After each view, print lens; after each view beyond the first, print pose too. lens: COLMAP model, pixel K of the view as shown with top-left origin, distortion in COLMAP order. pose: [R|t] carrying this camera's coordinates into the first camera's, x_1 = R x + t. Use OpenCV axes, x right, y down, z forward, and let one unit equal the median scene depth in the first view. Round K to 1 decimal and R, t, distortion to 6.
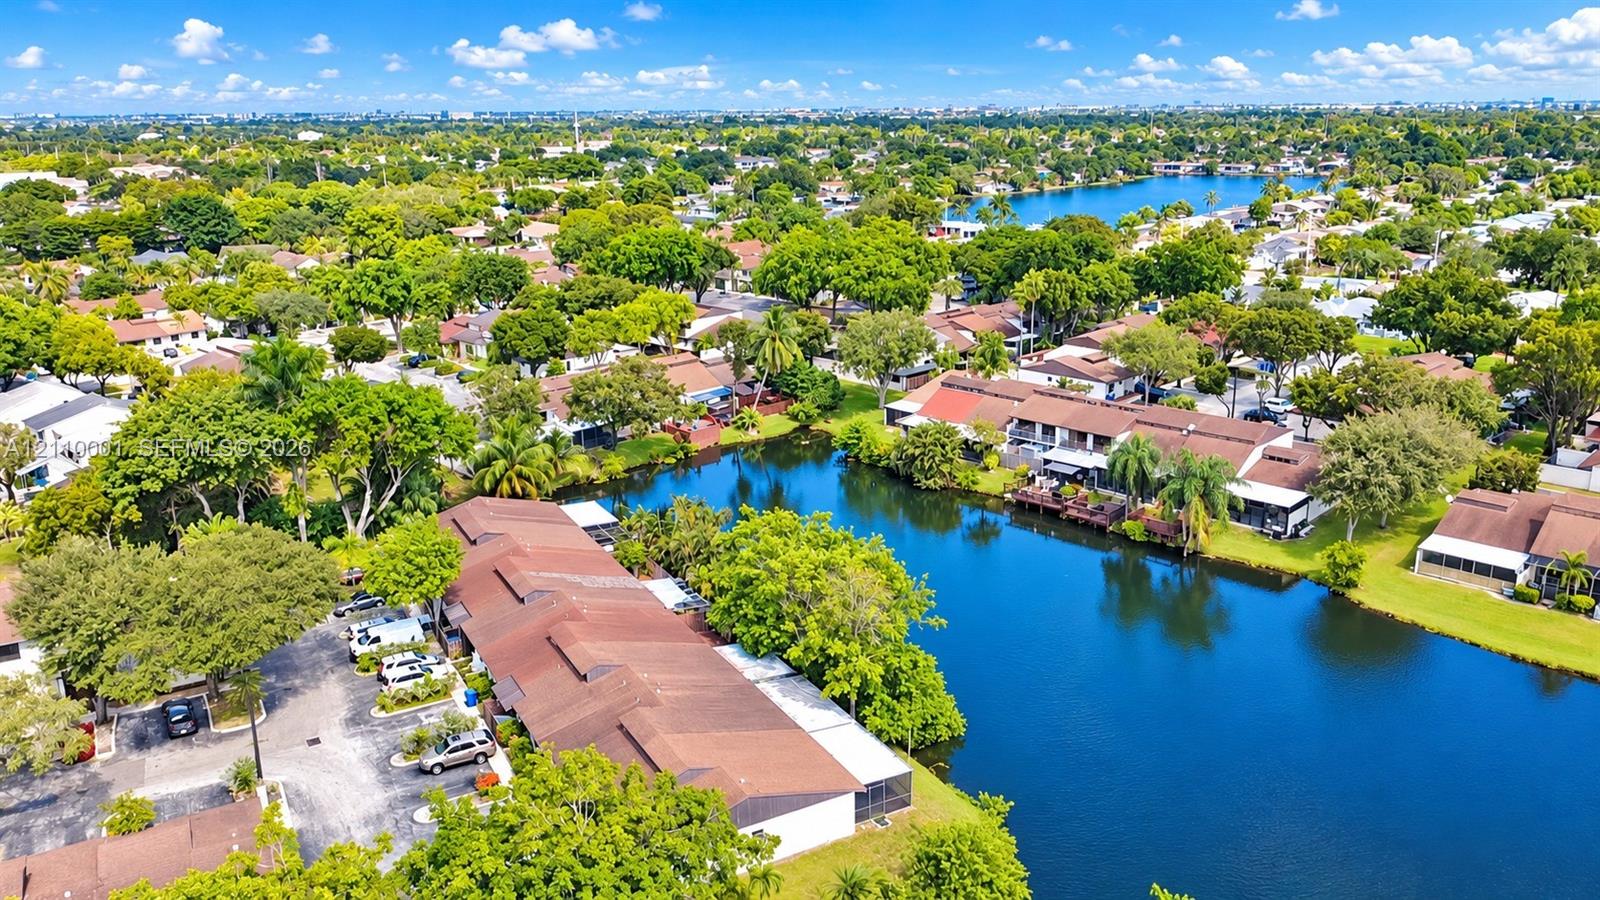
lens RADIAL K [[1187.9, 0, 796.6], [0, 1187.9, 476.4], [0, 0, 1]] dist [-0.005725, -0.005087]
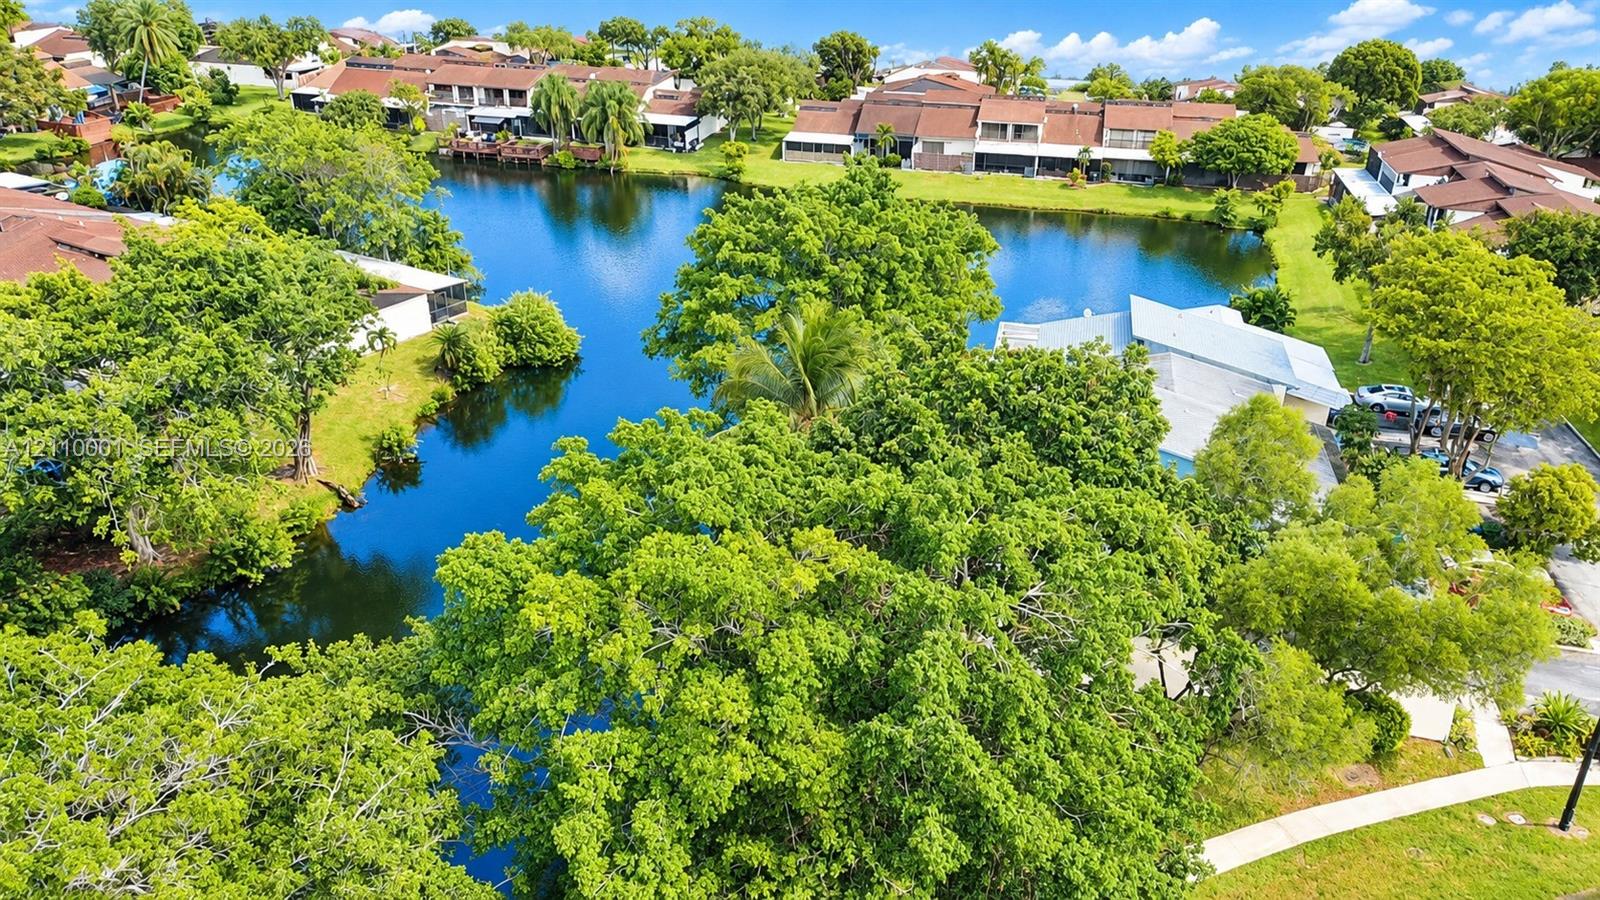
lens RADIAL K [[1173.1, 0, 799.9], [0, 1173.1, 480.1], [0, 0, 1]] dist [0.052495, -0.071920]
pose [[0.850932, -0.207188, 0.482689, -0.134892], [0.125119, 0.972422, 0.196828, 0.144984], [-0.510157, -0.107093, 0.853388, -0.126593]]
